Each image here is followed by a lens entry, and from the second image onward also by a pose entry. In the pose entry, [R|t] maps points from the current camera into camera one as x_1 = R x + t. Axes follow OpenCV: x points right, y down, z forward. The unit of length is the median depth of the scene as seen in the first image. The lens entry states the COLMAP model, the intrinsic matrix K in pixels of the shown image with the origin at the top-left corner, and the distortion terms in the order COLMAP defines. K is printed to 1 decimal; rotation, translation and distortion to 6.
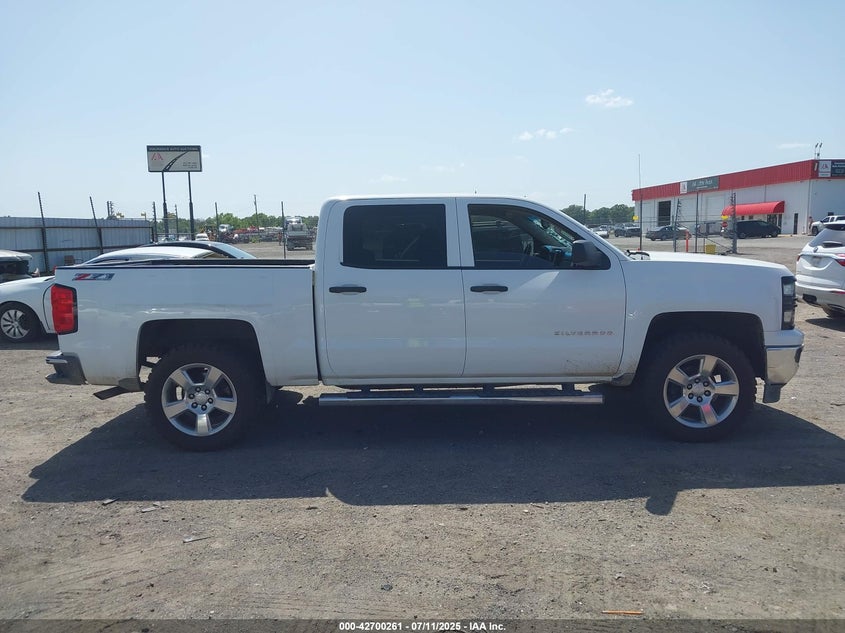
lens RADIAL K [[670.8, 0, 411.0], [0, 670.8, 321.3], [0, 0, 1]] dist [-0.001132, 0.003489]
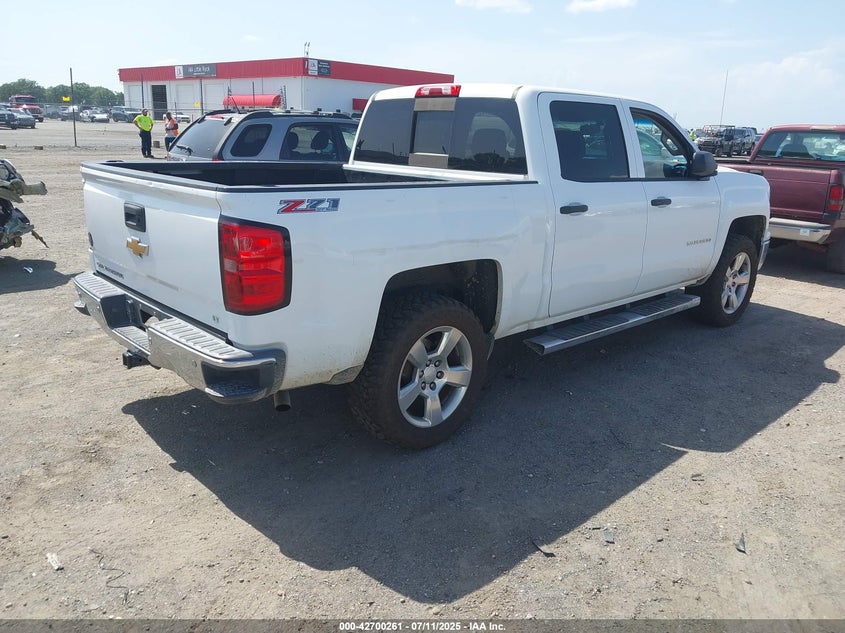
lens RADIAL K [[661.9, 0, 408.1], [0, 661.9, 324.6], [0, 0, 1]] dist [0.065213, -0.101433]
pose [[0.738690, -0.155901, 0.655769, -0.777487], [0.043884, 0.981944, 0.184012, -0.065466], [-0.672616, -0.107150, 0.732193, 0.511680]]
